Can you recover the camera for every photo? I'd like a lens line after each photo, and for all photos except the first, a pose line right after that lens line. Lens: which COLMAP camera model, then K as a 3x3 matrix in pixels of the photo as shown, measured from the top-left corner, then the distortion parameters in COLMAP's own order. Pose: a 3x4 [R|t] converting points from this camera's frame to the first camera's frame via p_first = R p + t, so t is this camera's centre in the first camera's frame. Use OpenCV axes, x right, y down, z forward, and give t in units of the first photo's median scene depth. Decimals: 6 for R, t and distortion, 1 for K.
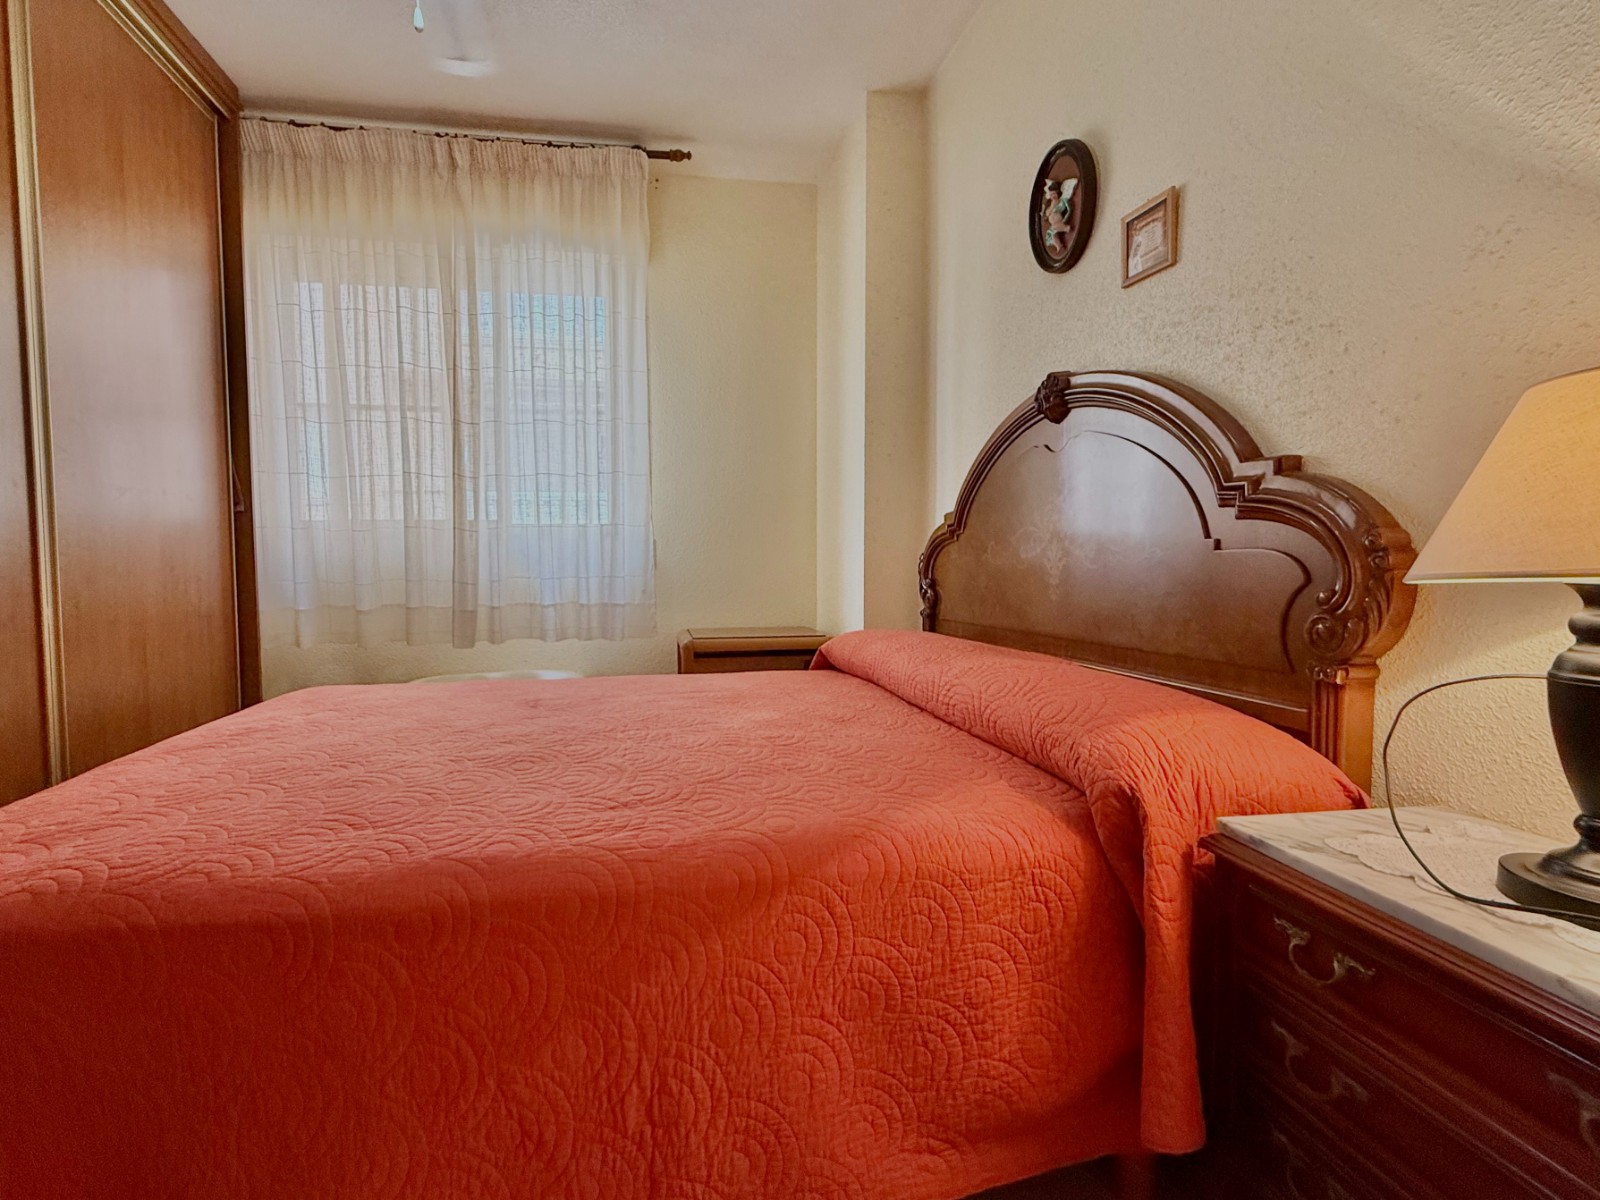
lens RADIAL K [[716.7, 0, 747.4], [0, 716.7, 592.8], [0, 0, 1]] dist [-0.000540, 0.000196]
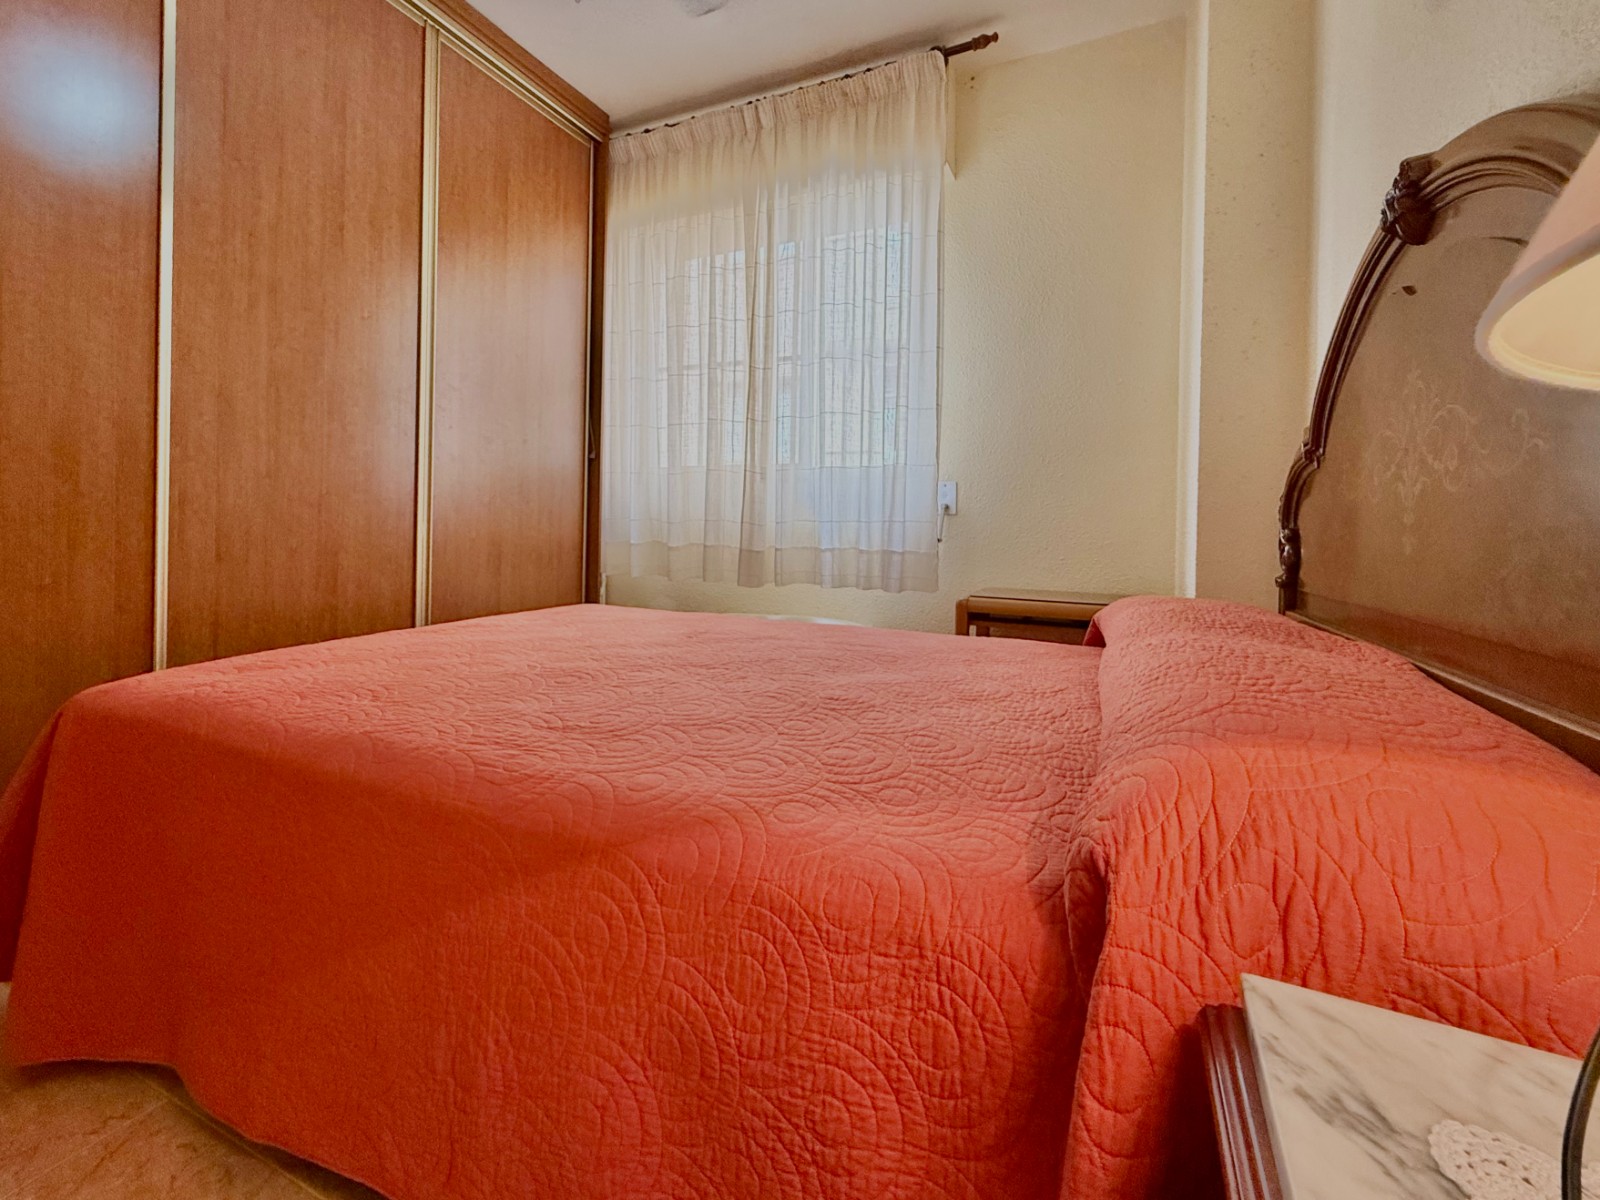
lens RADIAL K [[741.1, 0, 747.0], [0, 741.1, 522.3], [0, 0, 1]] dist [0.000394, 0.000299]
pose [[0.806542, 0.021644, -0.590780, 0.358546], [-0.052211, 0.998032, -0.034715, 0.034124], [0.588866, 0.058845, 0.806086, 0.225984]]
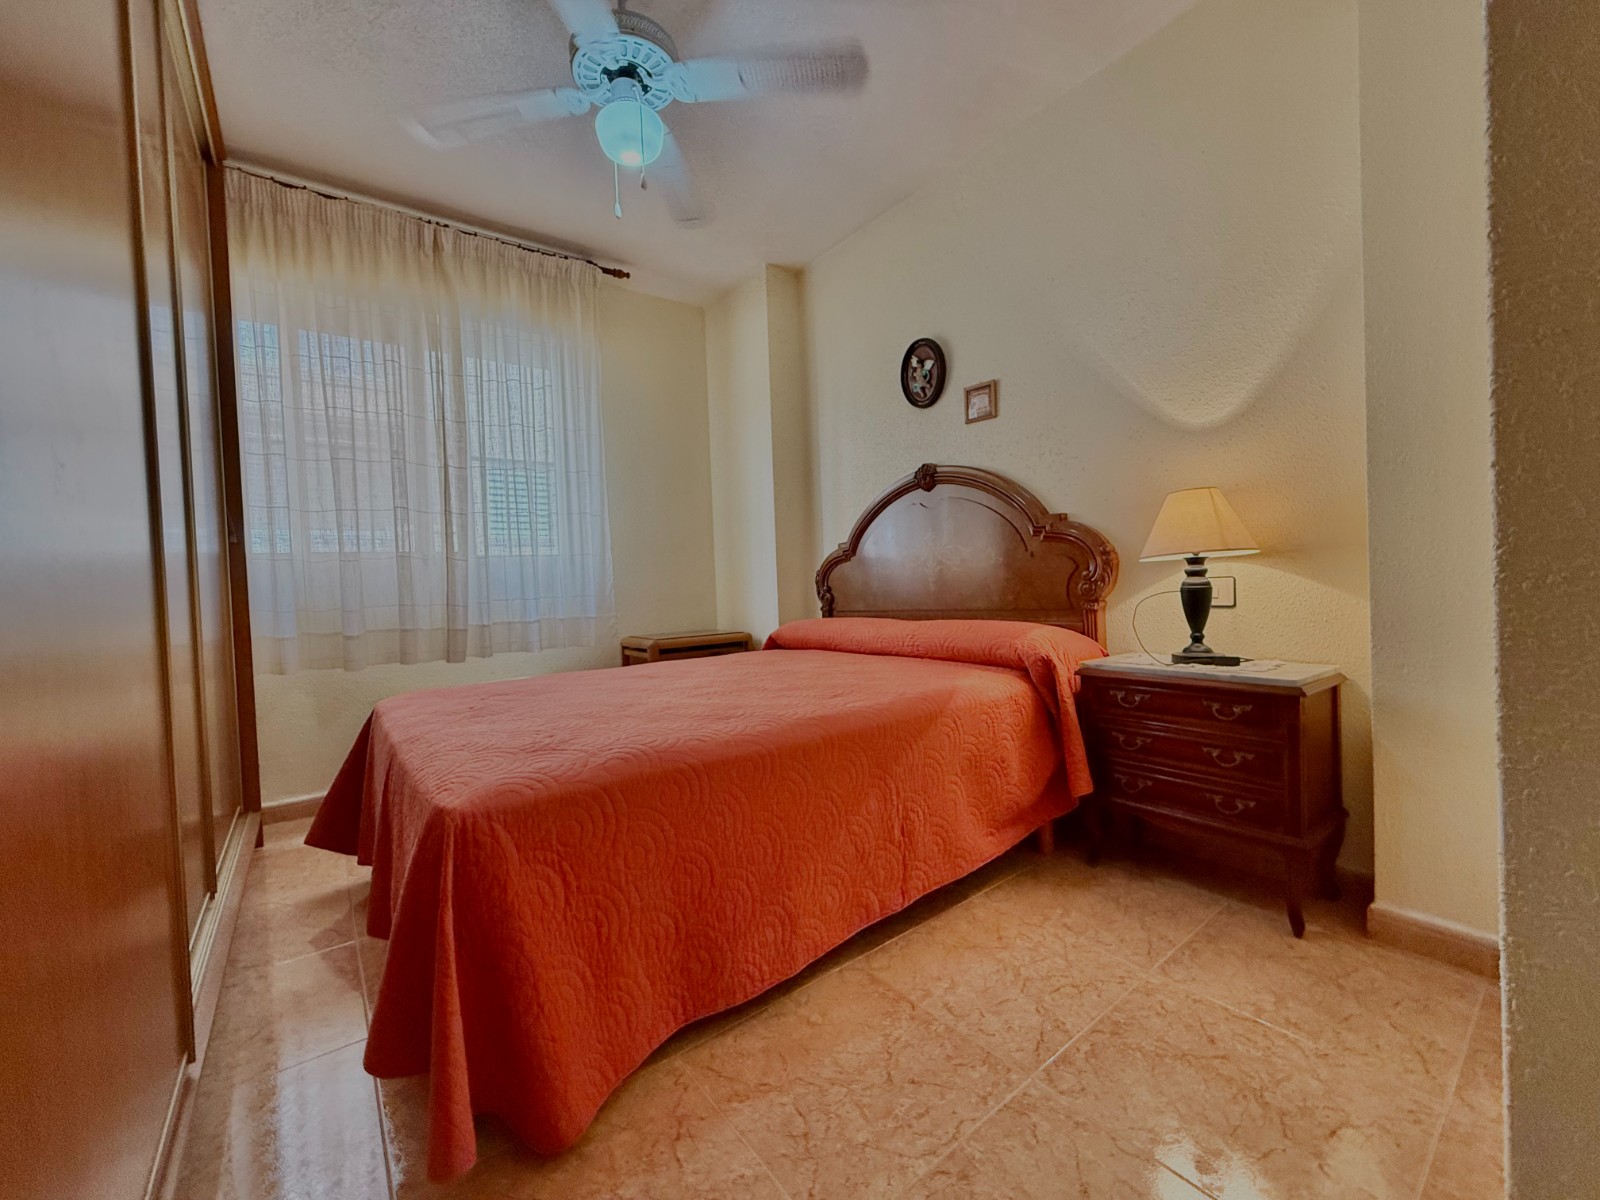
lens RADIAL K [[637.0, 0, 791.2], [0, 637.0, 599.1], [0, 0, 1]] dist [-0.001264, 0.000056]
pose [[0.885831, -0.040566, 0.462231, -0.628017], [0.058272, 0.998010, -0.024087, 0.051135], [-0.460334, 0.048272, 0.886432, -0.246848]]
